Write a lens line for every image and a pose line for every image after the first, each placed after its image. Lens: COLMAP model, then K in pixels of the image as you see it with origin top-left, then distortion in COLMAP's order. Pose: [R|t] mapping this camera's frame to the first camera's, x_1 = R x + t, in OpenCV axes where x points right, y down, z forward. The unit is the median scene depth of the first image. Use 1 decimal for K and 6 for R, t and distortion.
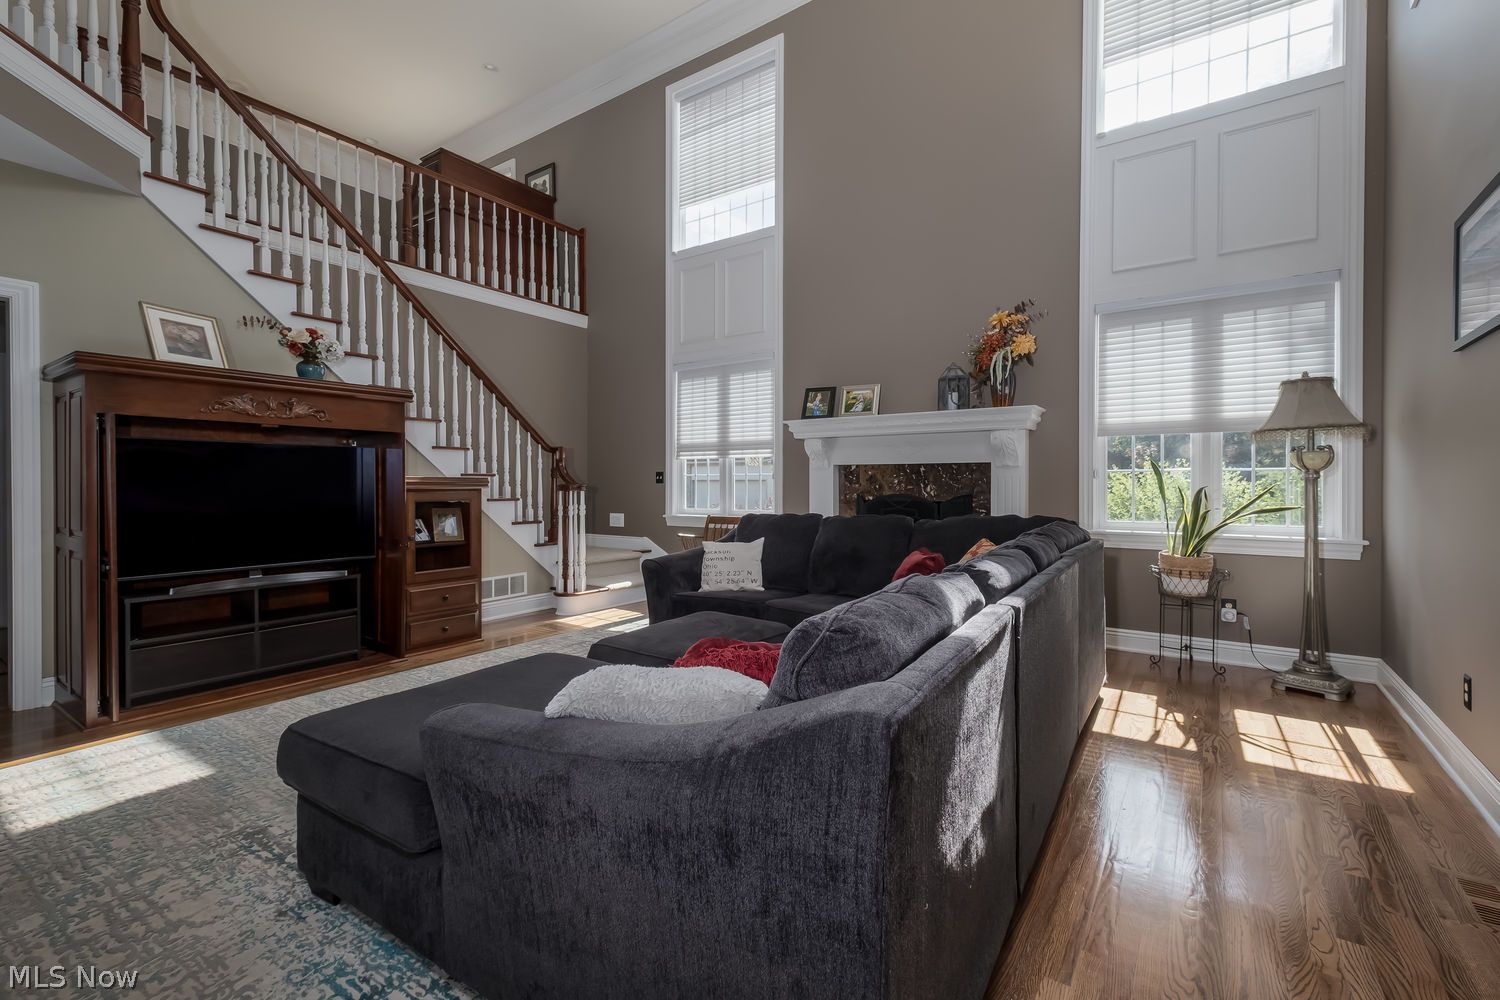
lens RADIAL K [[656.2, 0, 756.1], [0, 656.2, 491.6], [0, 0, 1]] dist [0.007812, -0.001601]
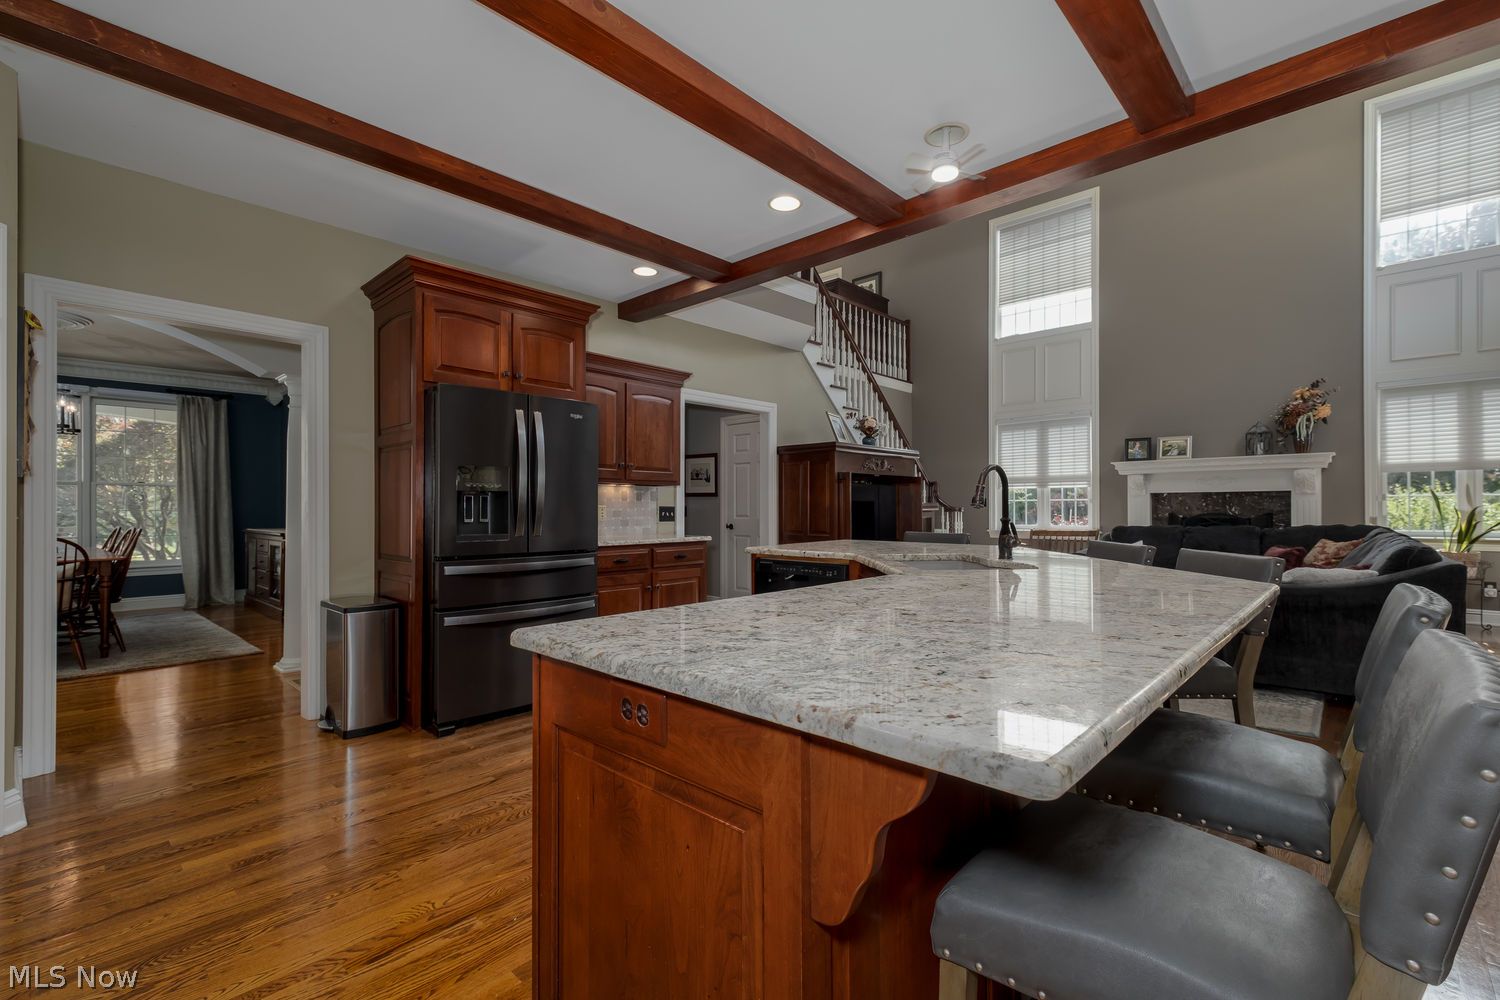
lens RADIAL K [[656.2, 0, 758.1], [0, 656.2, 508.7], [0, 0, 1]] dist [0.007812, -0.001601]
pose [[0.988887, -0.004797, -0.148589, -0.524479], [0.003104, 0.999928, -0.011626, 0.007676], [0.148634, 0.011035, 0.988831, -0.545677]]
